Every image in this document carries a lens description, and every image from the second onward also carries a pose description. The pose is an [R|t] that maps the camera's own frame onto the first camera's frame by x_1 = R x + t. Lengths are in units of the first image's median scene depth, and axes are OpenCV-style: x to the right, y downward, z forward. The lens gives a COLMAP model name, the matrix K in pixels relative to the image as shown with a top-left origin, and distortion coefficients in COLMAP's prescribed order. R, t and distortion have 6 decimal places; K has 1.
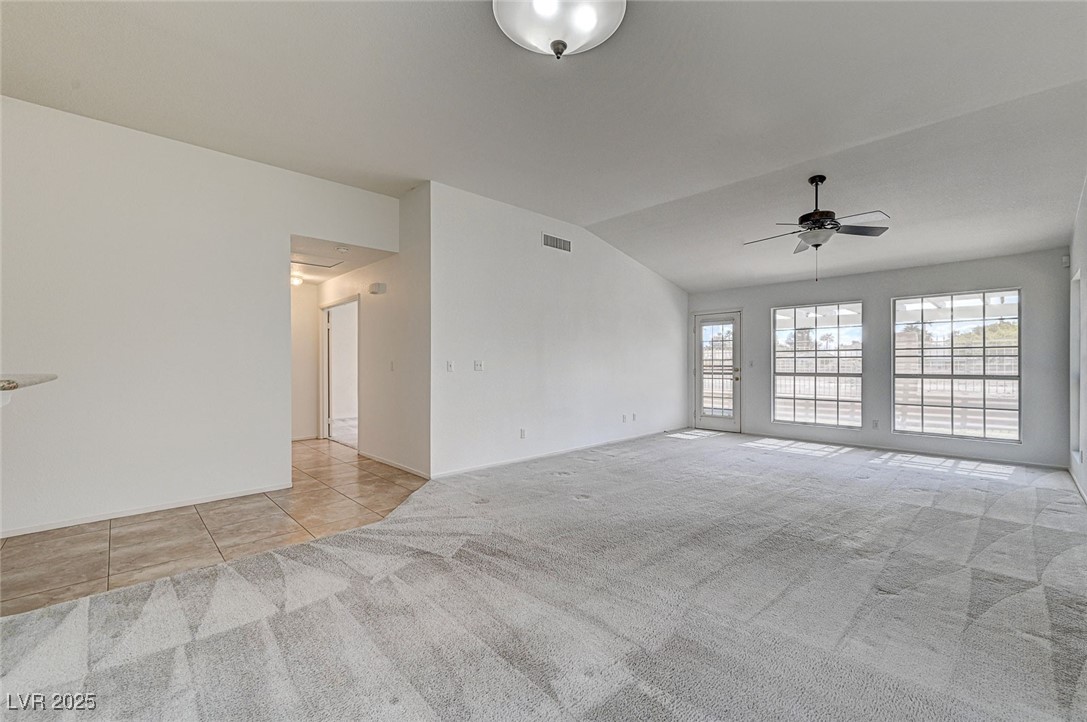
lens RADIAL K [[440.0, 0, 544.5], [0, 440.0, 370.8], [0, 0, 1]] dist [-0.002477, 0.000436]
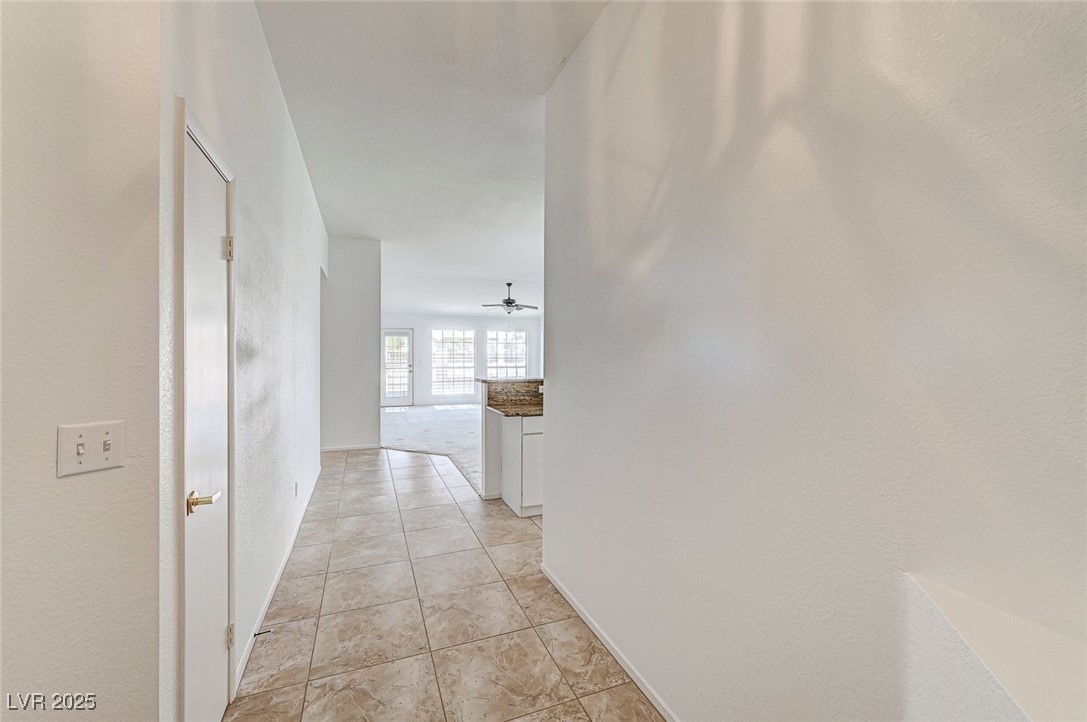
lens RADIAL K [[440.0, 0, 547.1], [0, 440.0, 362.4], [0, 0, 1]] dist [-0.002477, 0.000436]
pose [[0.360465, -0.013147, 0.932680, -0.920760], [0.014078, 0.999863, 0.008653, -0.022945], [-0.932666, 0.010011, 0.360601, -0.019939]]
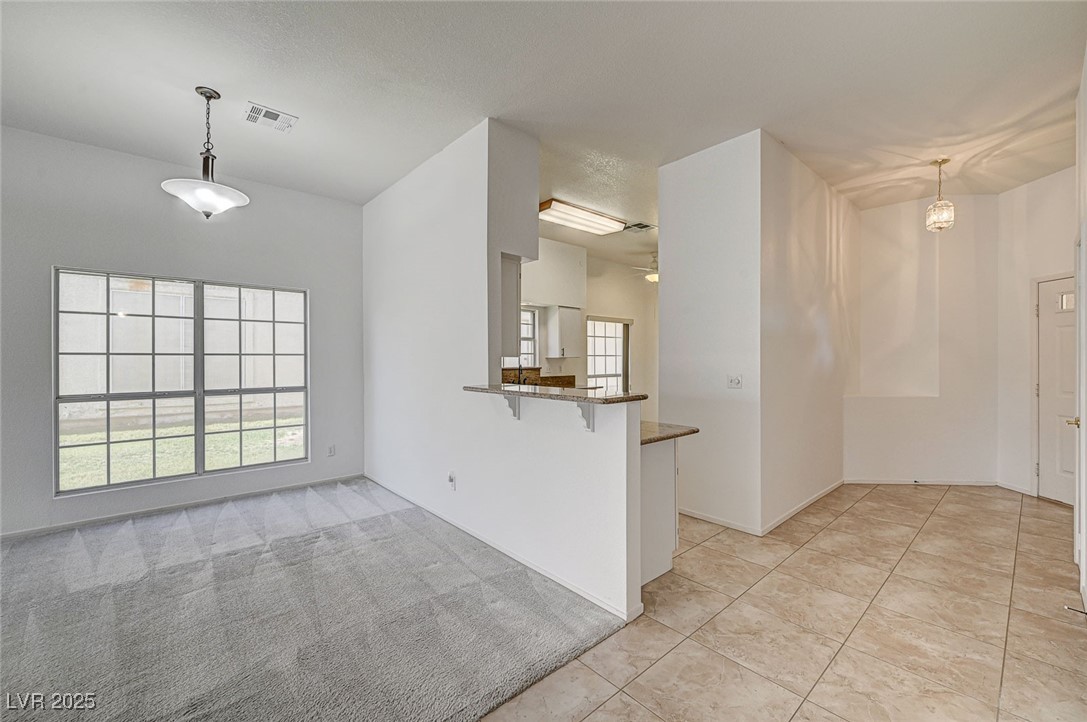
lens RADIAL K [[440.0, 0, 546.2], [0, 440.0, 360.5], [0, 0, 1]] dist [-0.002477, 0.000436]
pose [[-0.999403, 0.004569, 0.034242, -0.324805], [0.005540, 0.999584, 0.028315, -0.030210], [-0.034098, 0.028488, -0.999012, 0.613647]]
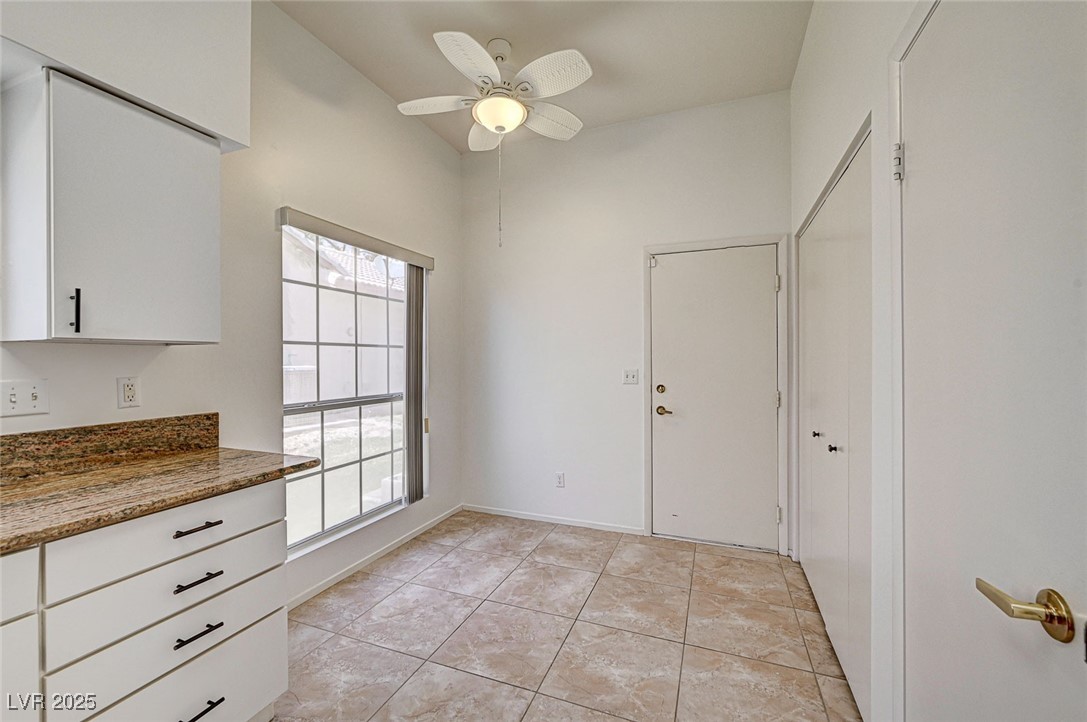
lens RADIAL K [[440.0, 0, 544.9], [0, 440.0, 359.3], [0, 0, 1]] dist [-0.002477, 0.000436]
pose [[-0.910391, 0.004228, -0.413728, -0.430767], [-0.005732, 0.999723, 0.022829, -0.006213], [0.413710, 0.023154, -0.910114, -0.095447]]
